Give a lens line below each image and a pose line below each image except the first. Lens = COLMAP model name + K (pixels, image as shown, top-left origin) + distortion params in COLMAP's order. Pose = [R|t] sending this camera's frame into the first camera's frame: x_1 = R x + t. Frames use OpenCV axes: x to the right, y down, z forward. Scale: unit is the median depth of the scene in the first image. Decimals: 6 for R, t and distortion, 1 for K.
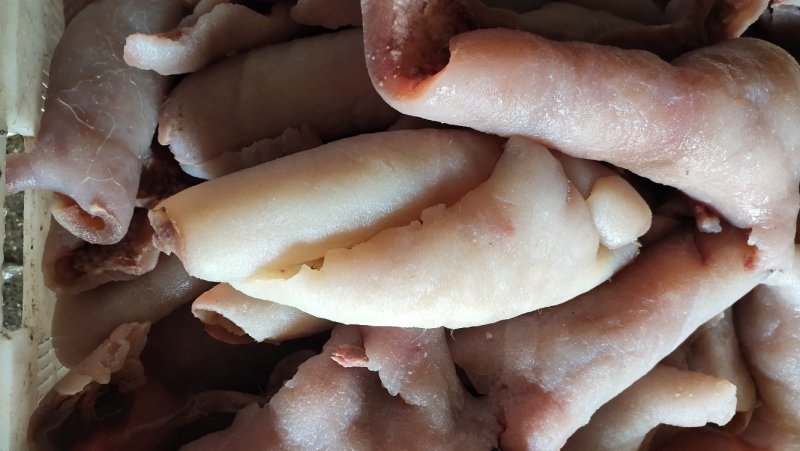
lens RADIAL K [[602.4, 0, 400.0], [0, 602.4, 225.5], [0, 0, 1]] dist [0.114952, -0.154771]
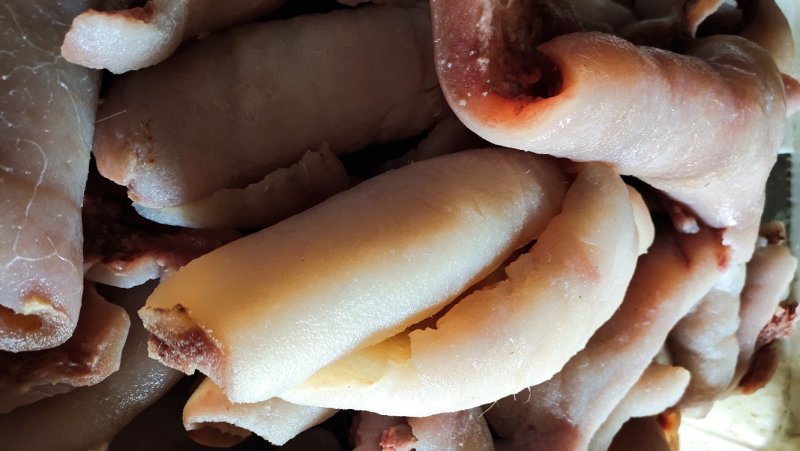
lens RADIAL K [[602.4, 0, 400.0], [0, 602.4, 225.5], [0, 0, 1]] dist [0.114952, -0.154771]
pose [[0.933090, -0.062686, 0.354138, -0.359273], [0.018356, 0.991710, 0.127178, -0.172145], [-0.359174, -0.112168, 0.926505, 0.308959]]
